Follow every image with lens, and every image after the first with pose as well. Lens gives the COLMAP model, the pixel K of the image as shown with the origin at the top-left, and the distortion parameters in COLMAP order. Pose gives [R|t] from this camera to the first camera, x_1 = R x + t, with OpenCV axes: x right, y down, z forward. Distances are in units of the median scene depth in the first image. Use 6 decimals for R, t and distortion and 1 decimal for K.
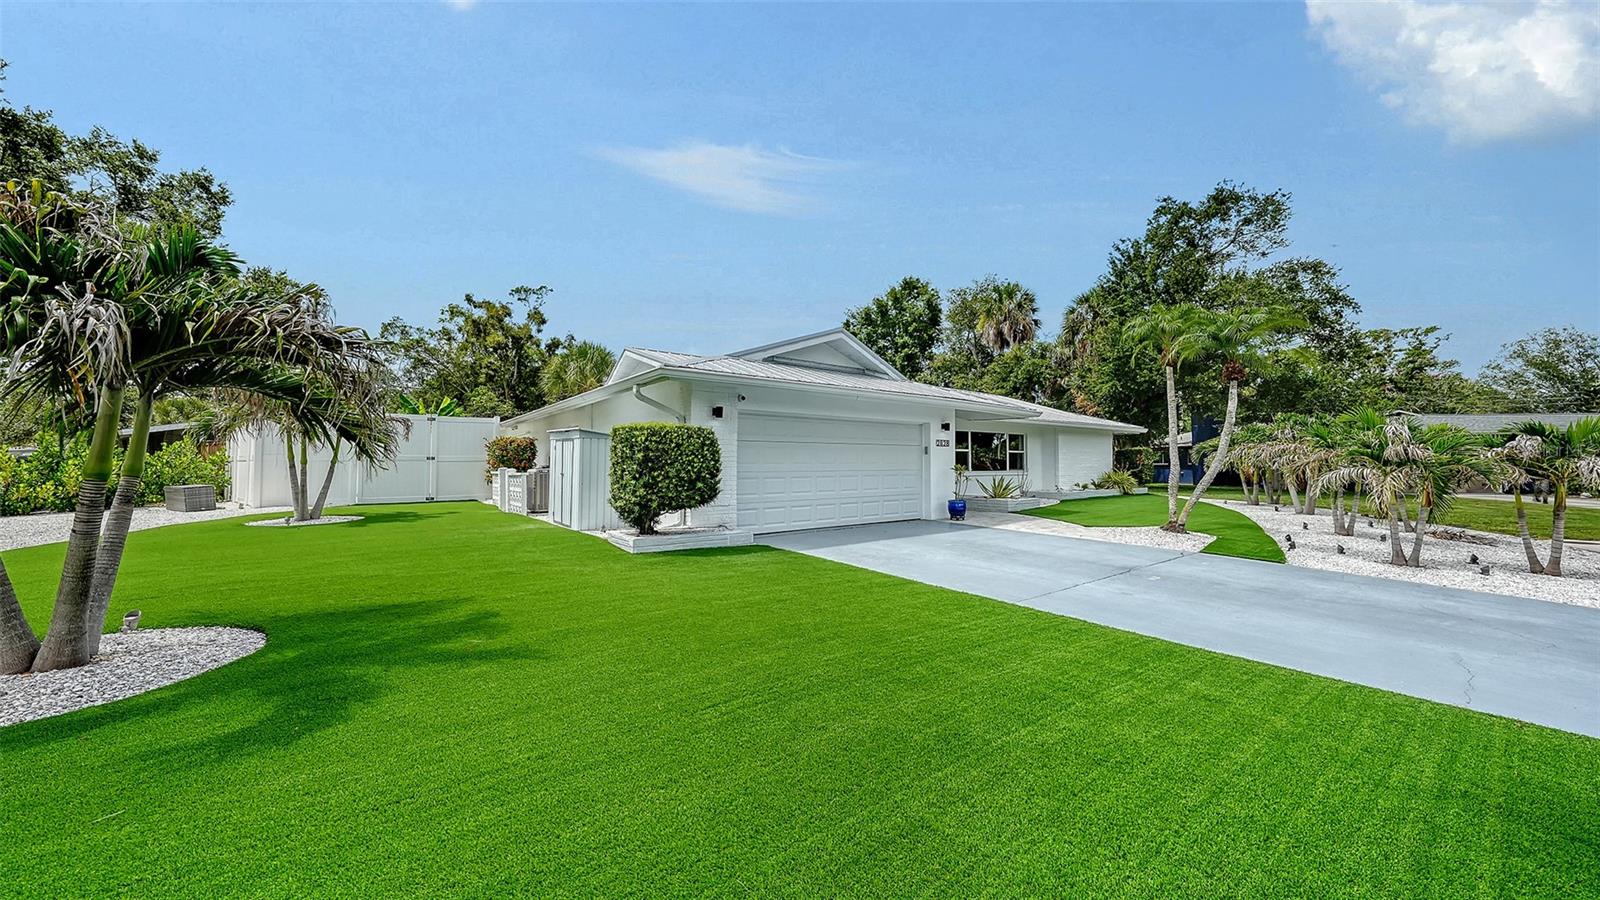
lens RADIAL K [[559.7, 0, 791.8], [0, 559.7, 449.4], [0, 0, 1]] dist [-0.003829, -0.000552]
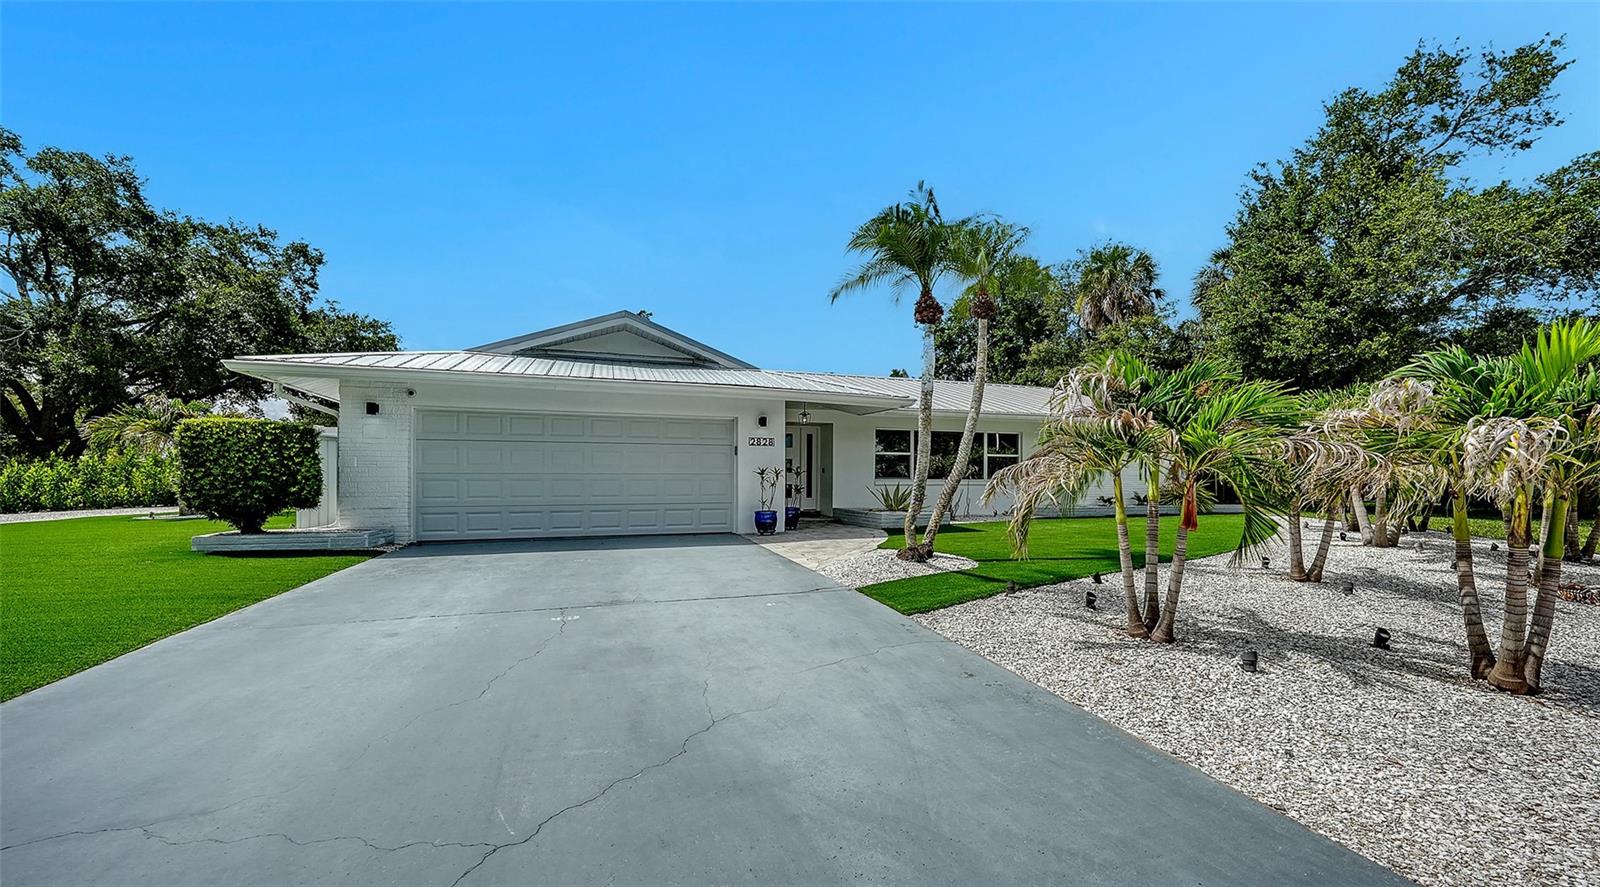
lens RADIAL K [[559.7, 0, 869.0], [0, 559.7, 487.2], [0, 0, 1]] dist [-0.003829, -0.000552]
pose [[0.944724, 0.002341, -0.327858, 0.536806], [0.008889, 0.999424, 0.032751, 0.023420], [0.327746, -0.033855, 0.944159, 0.215540]]
